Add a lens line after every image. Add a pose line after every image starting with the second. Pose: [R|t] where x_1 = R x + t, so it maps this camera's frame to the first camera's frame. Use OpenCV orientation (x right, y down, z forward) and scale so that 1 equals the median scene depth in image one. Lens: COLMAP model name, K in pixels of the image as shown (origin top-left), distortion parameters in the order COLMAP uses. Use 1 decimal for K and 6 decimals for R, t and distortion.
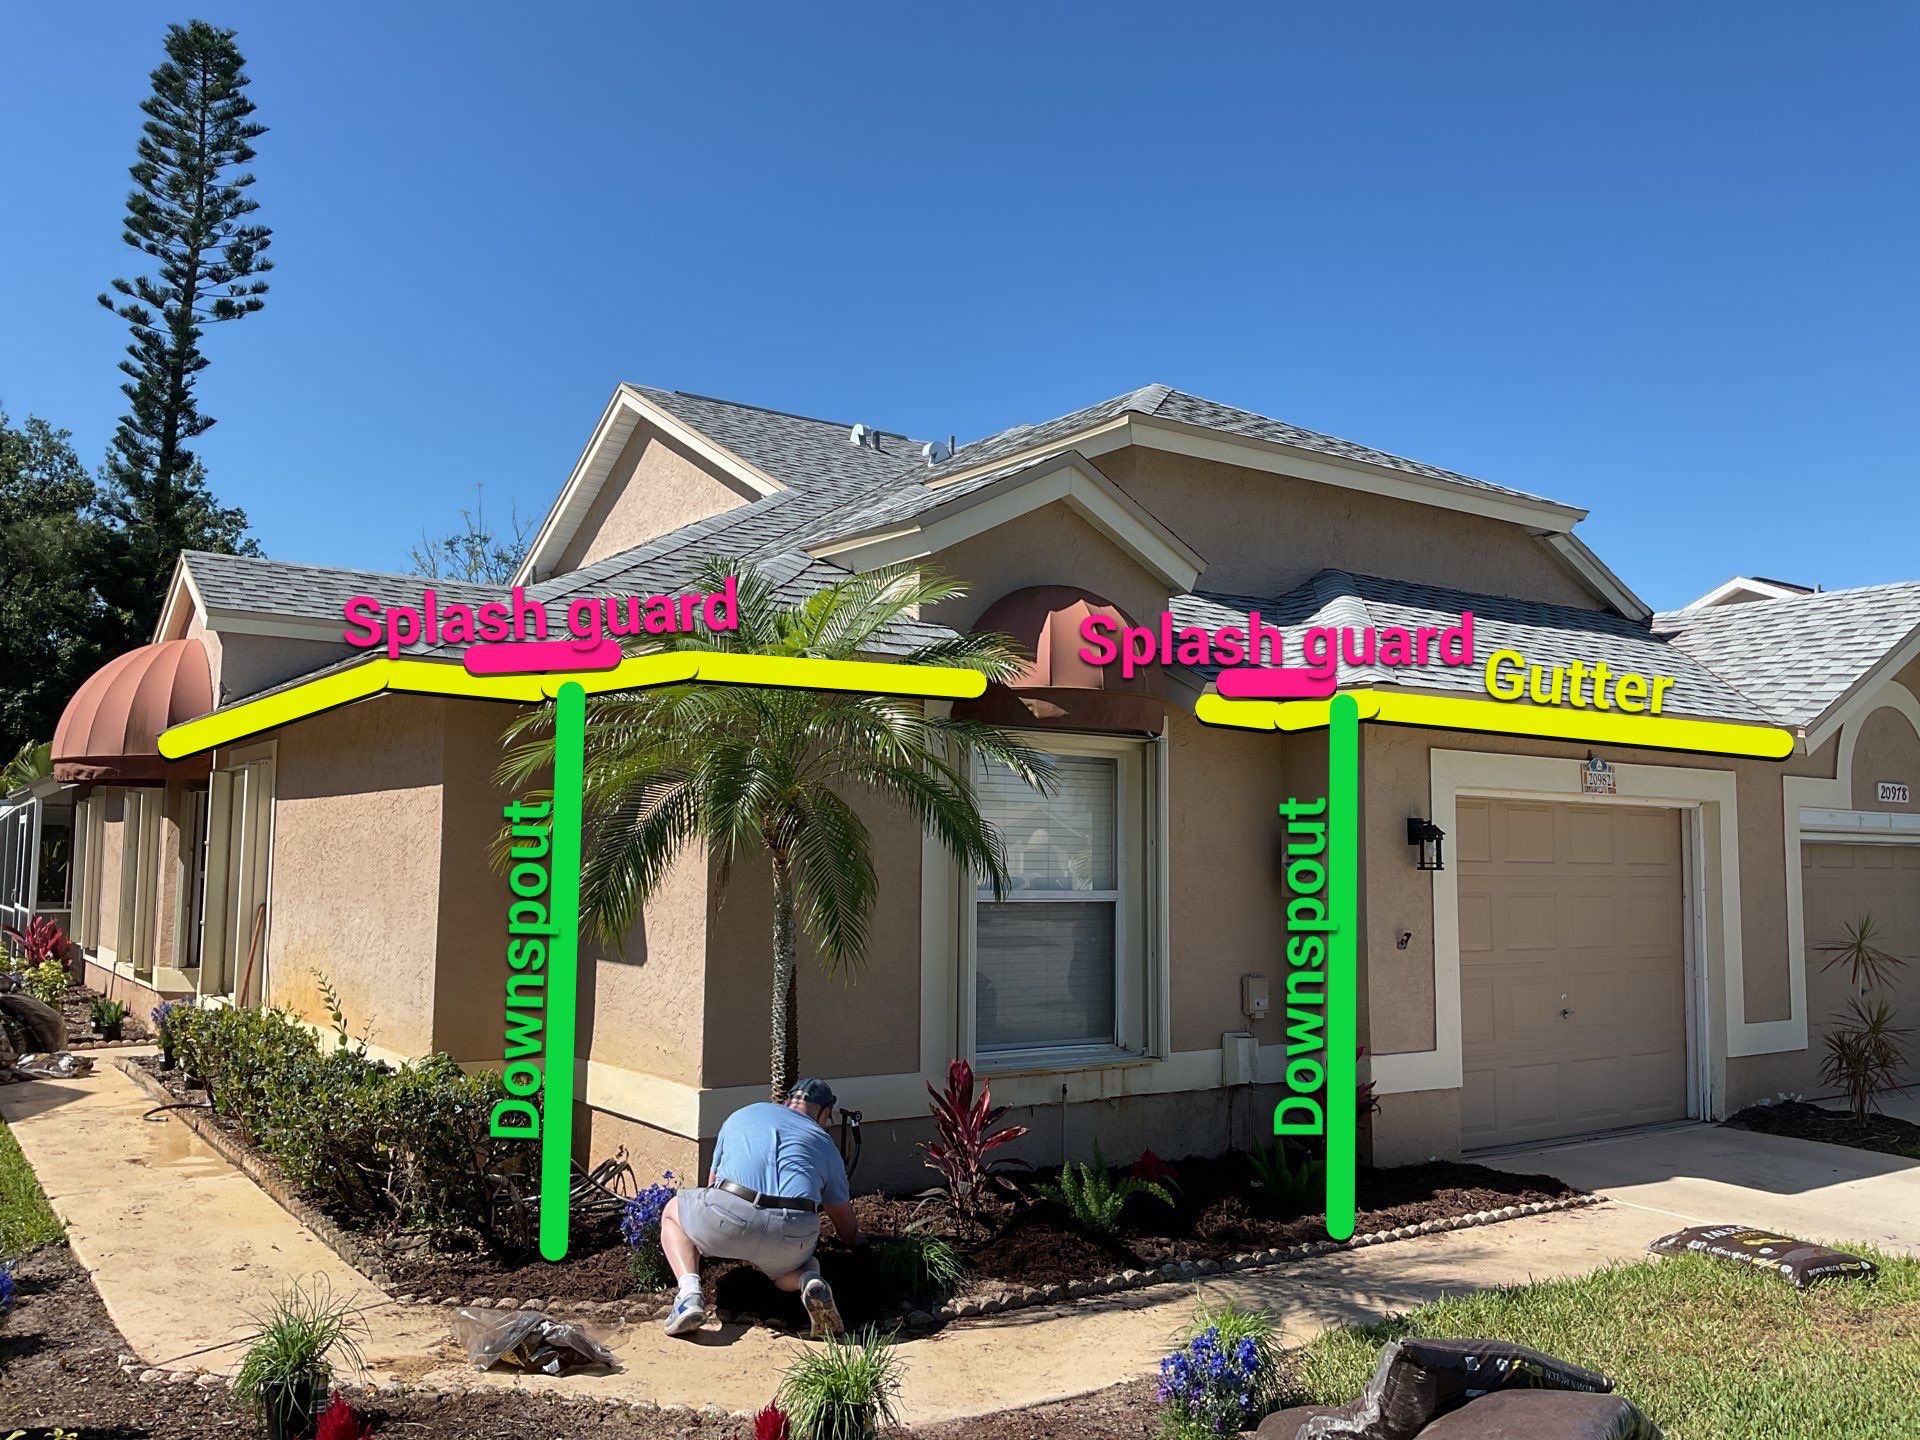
lens RADIAL K [[1714.0, 0, 952.9], [0, 1714.0, 719.5], [0, 0, 1]] dist [0.128289, -0.248805]
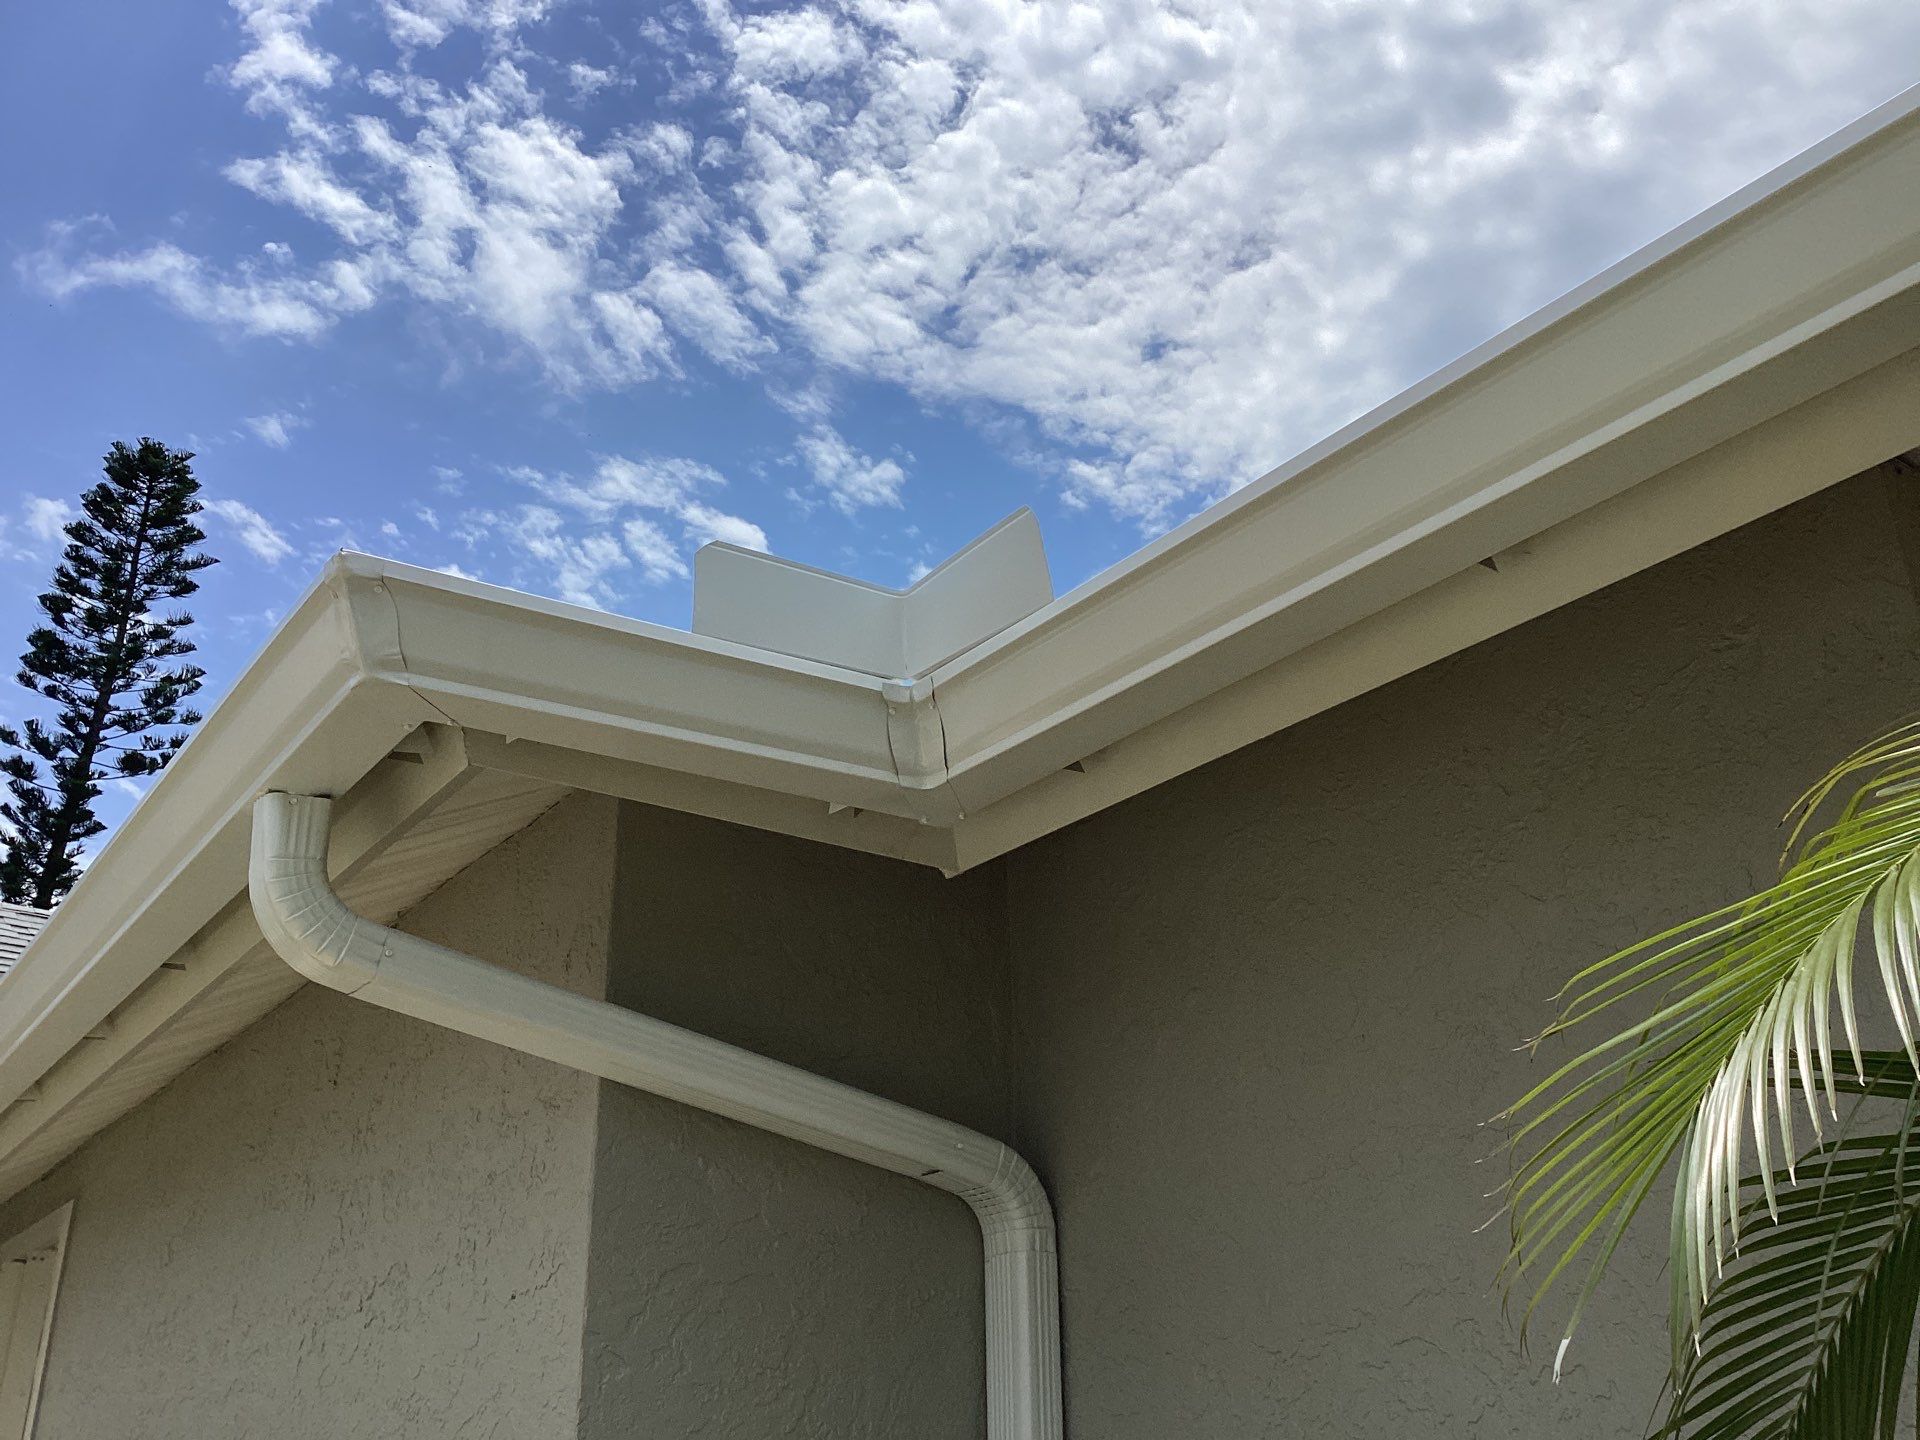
lens RADIAL K [[1714.0, 0, 952.9], [0, 1714.0, 719.5], [0, 0, 1]] dist [0.128289, -0.248805]
pose [[0.998999, -0.004478, 0.044509, -0.075978], [0.019048, 0.942853, -0.332664, 0.019203], [-0.040476, 0.333178, 0.941995, 0.220873]]
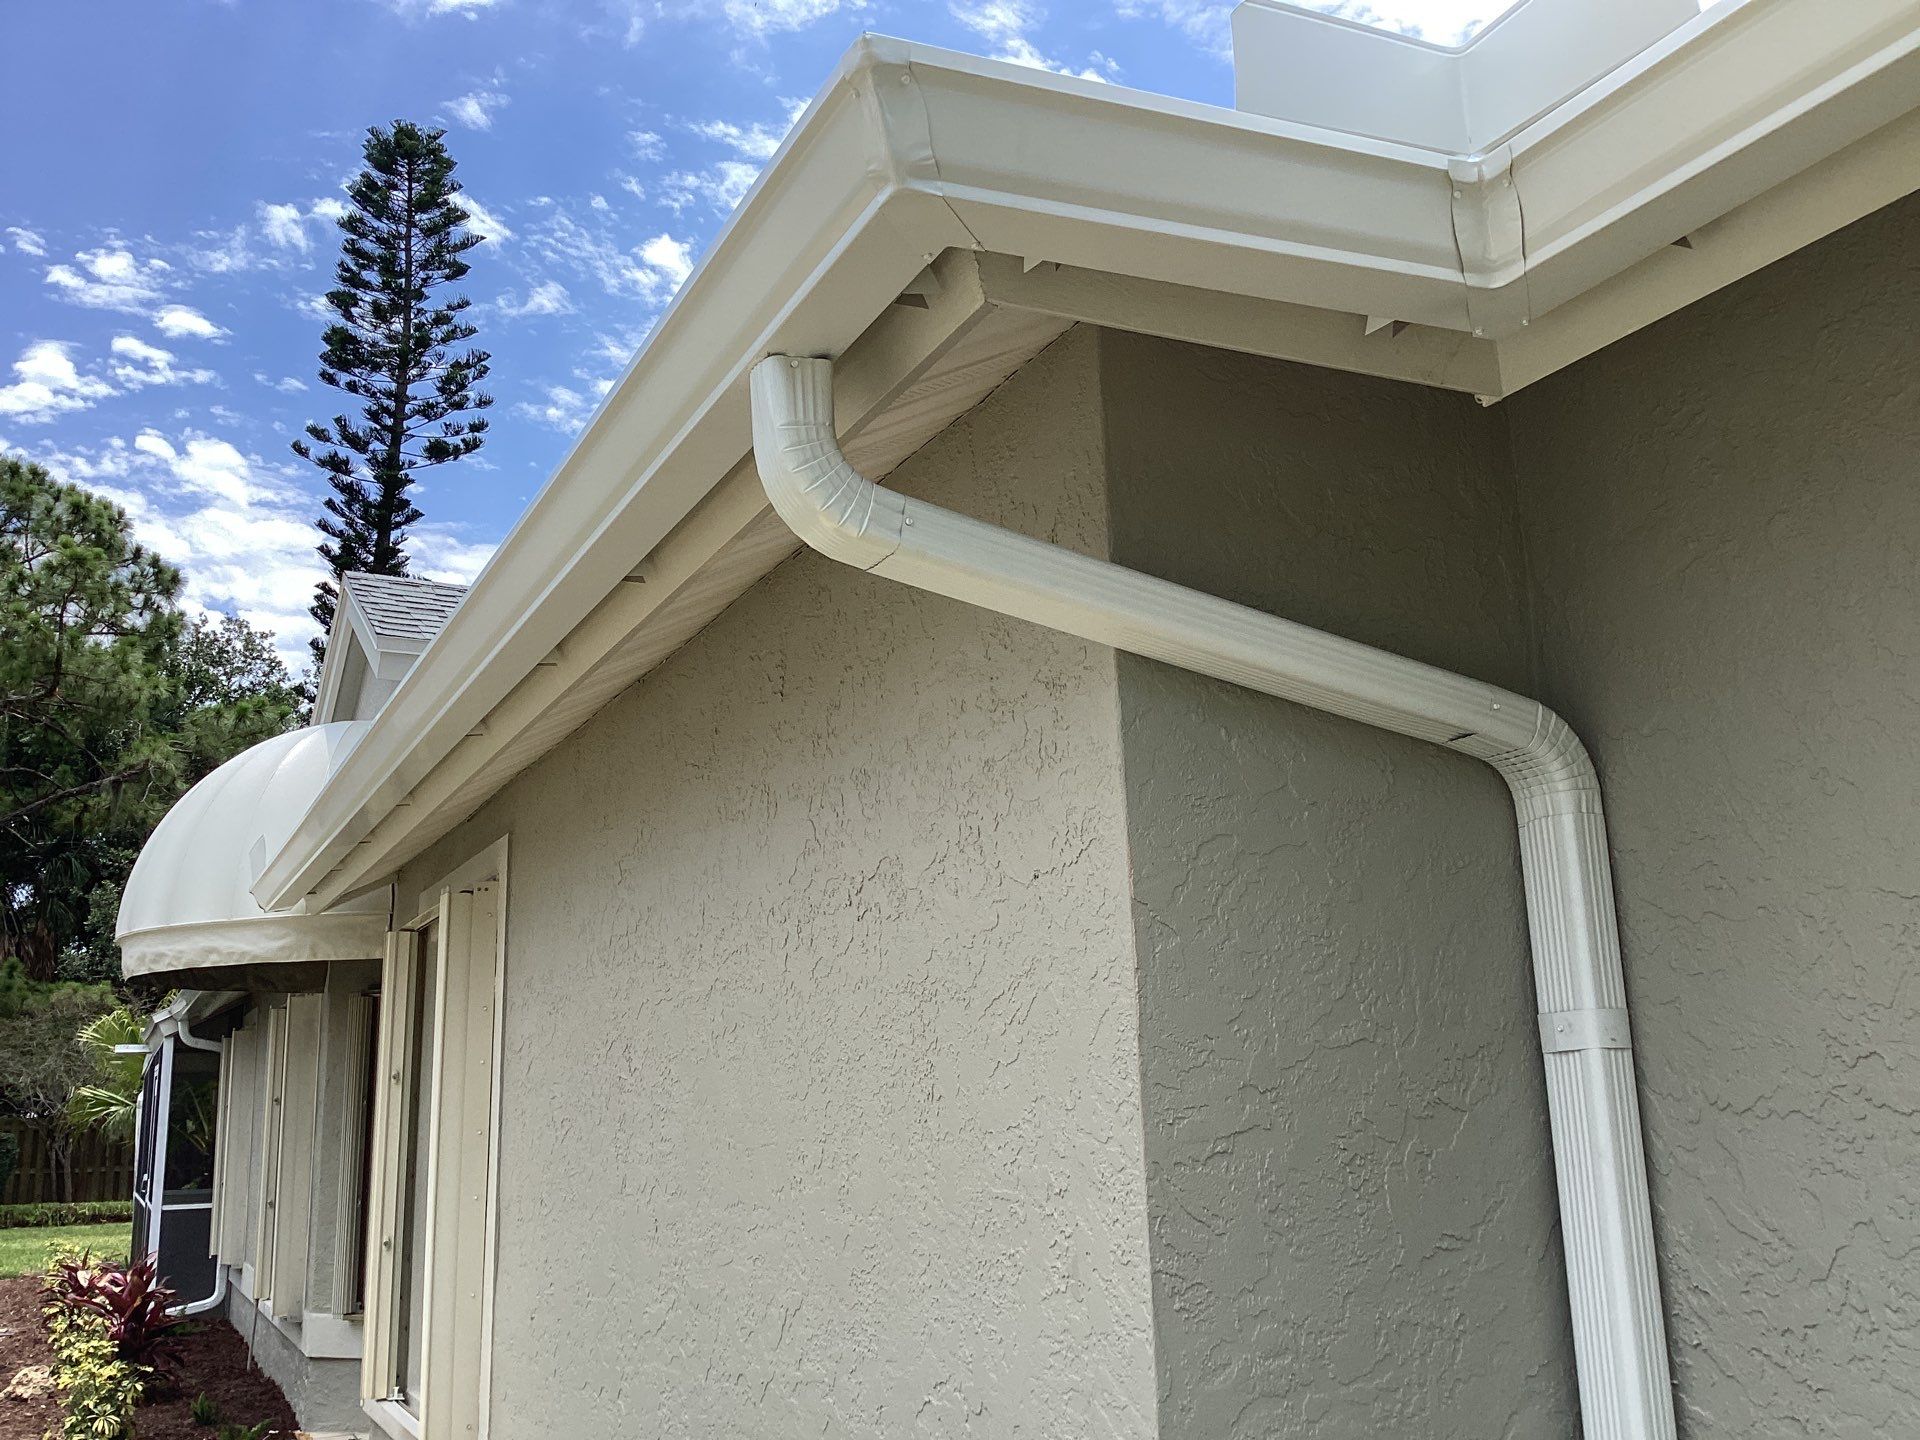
lens RADIAL K [[1727.1, 0, 951.7], [0, 1727.1, 734.5], [0, 0, 1]] dist [0.089005, -0.147574]
pose [[0.990639, -0.068024, -0.118348, -0.084687], [0.052309, 0.989980, -0.131162, 0.020592], [0.126084, 0.123743, 0.984271, 0.226473]]
